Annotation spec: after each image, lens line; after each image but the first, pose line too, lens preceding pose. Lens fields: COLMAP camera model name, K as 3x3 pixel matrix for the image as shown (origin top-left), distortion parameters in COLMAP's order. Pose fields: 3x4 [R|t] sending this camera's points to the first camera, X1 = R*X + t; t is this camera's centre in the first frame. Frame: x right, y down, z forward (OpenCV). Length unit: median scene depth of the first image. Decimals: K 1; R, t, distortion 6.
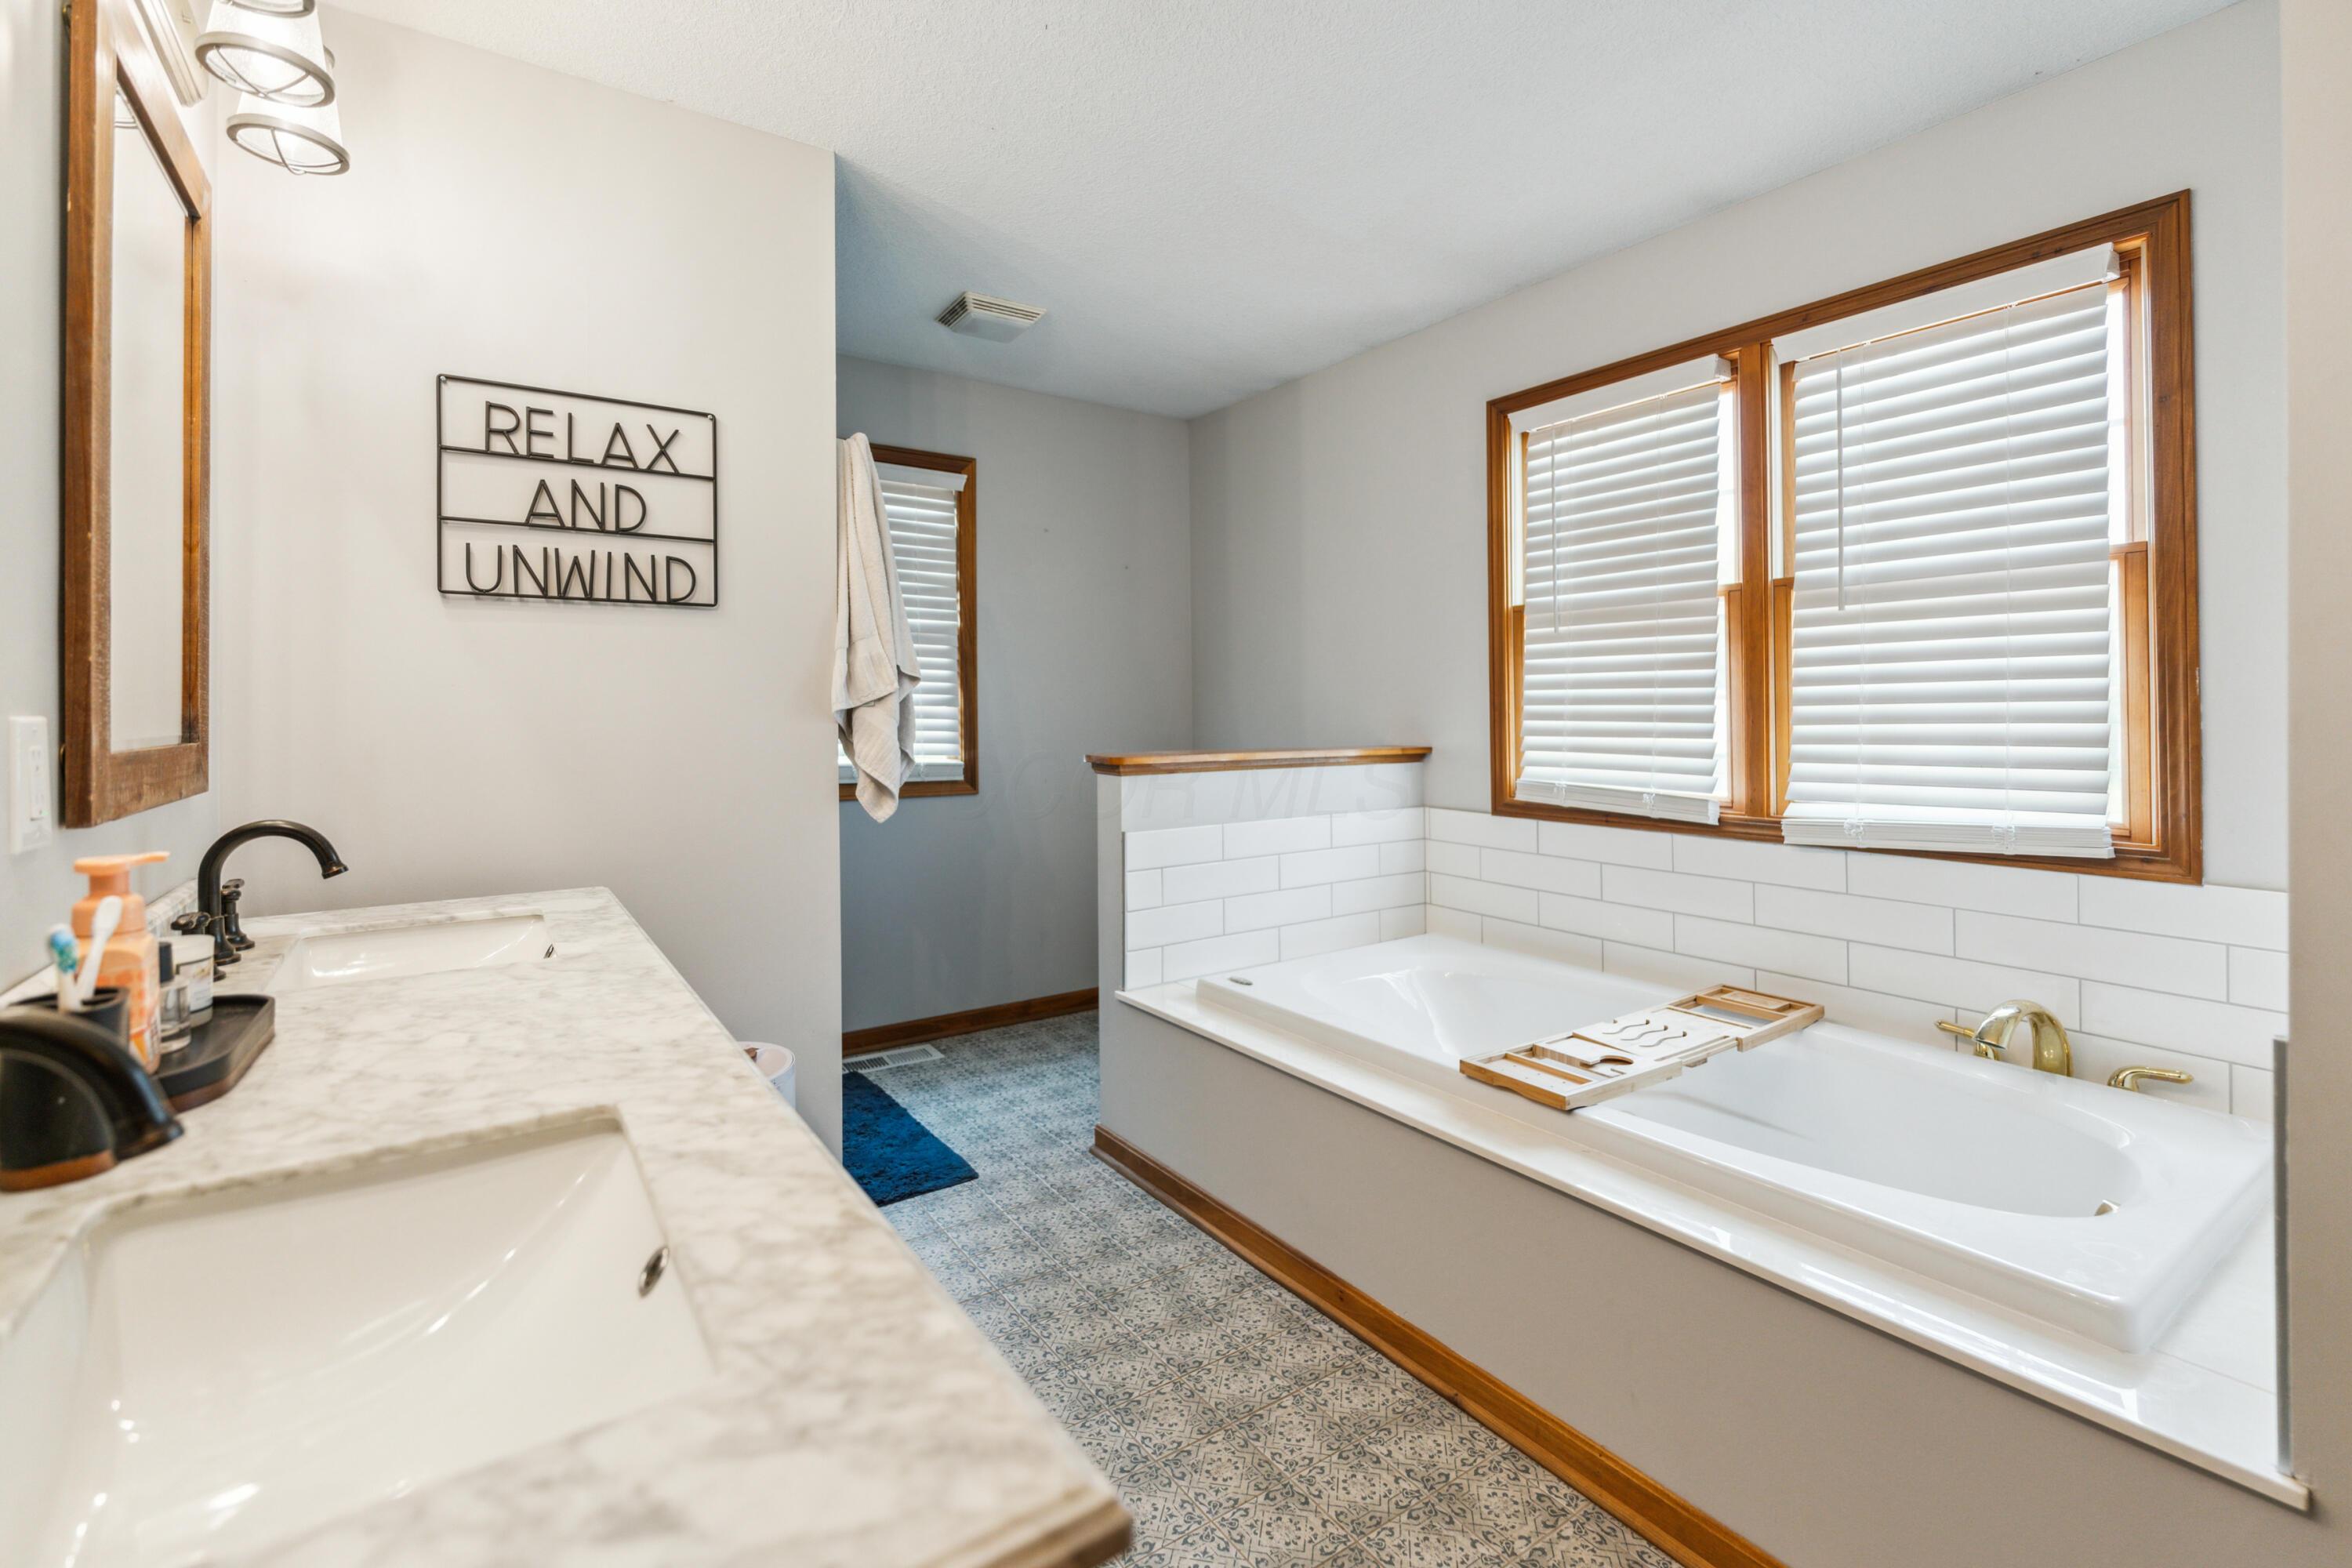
lens RADIAL K [[1033.0, 0, 1176.0], [0, 1033.0, 707.3], [0, 0, 1]] dist [-0.000490, -0.000308]
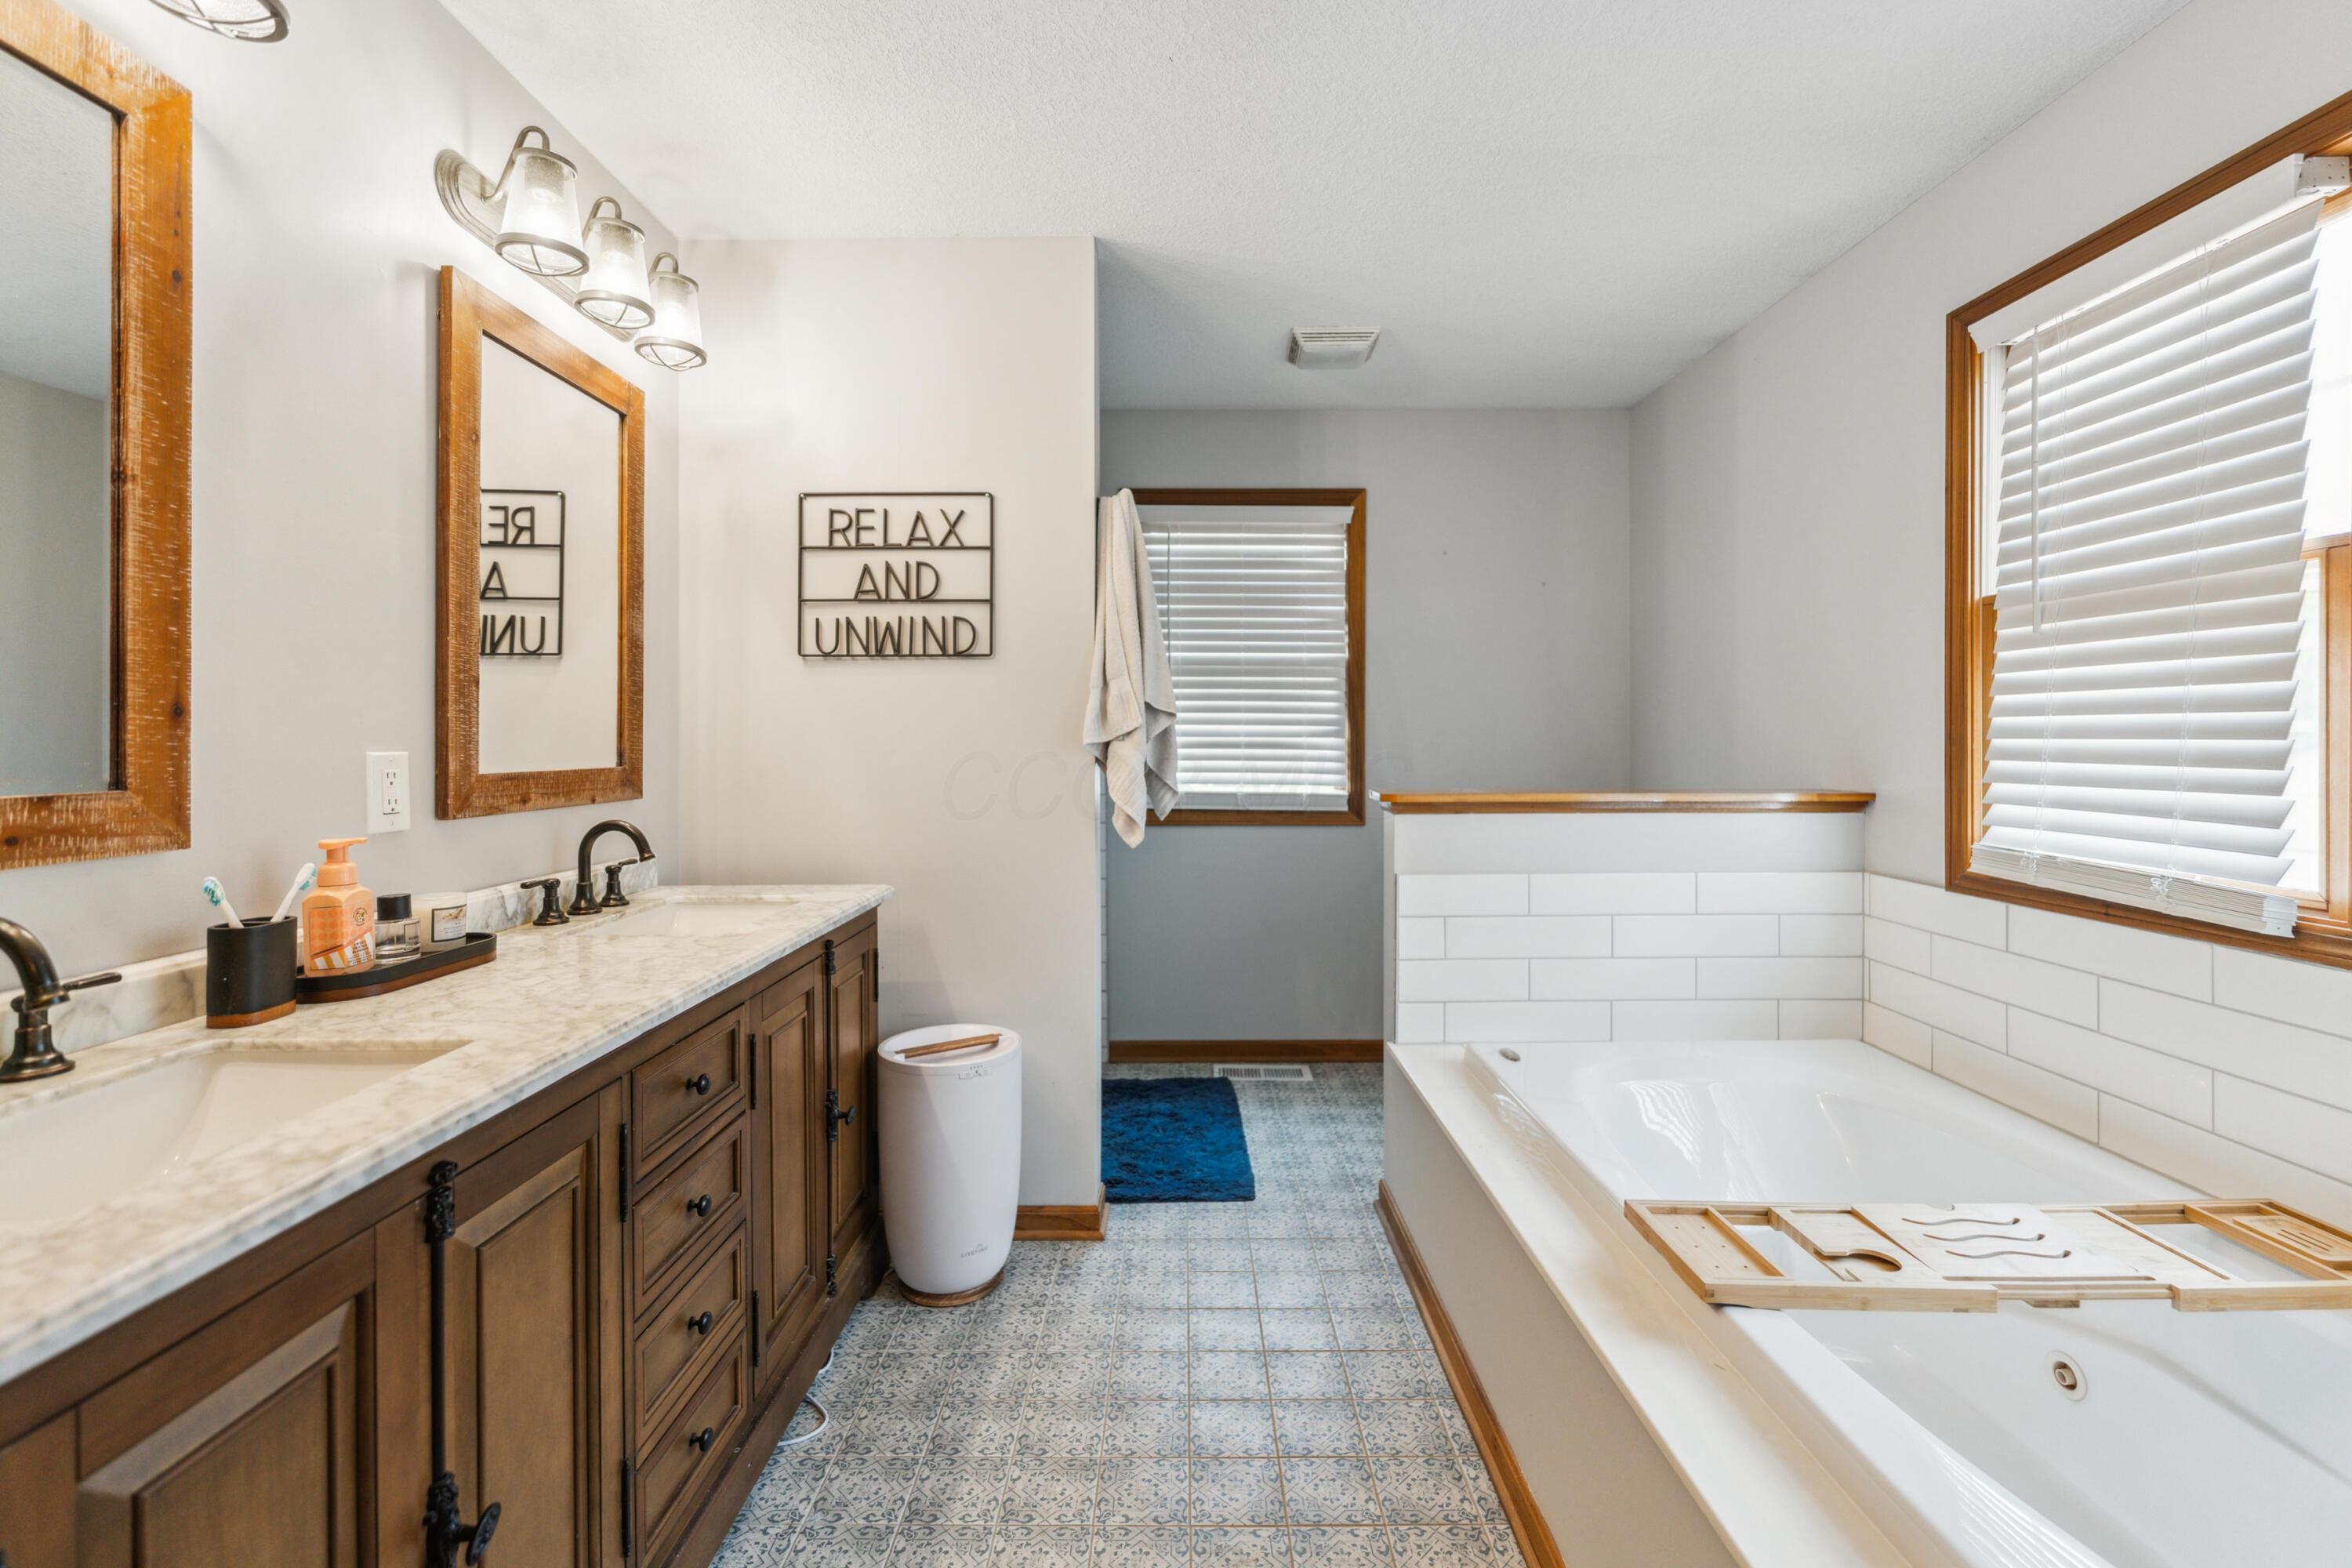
lens RADIAL K [[1011.0, 0, 1180.8], [0, 1011.0, 745.5], [0, 0, 1]] dist [0.000452, -0.000445]
pose [[0.823693, 0.004889, -0.567016, 0.360879], [0.001475, 0.999941, 0.010765, -0.006915], [0.567035, -0.009703, 0.823637, 0.159482]]
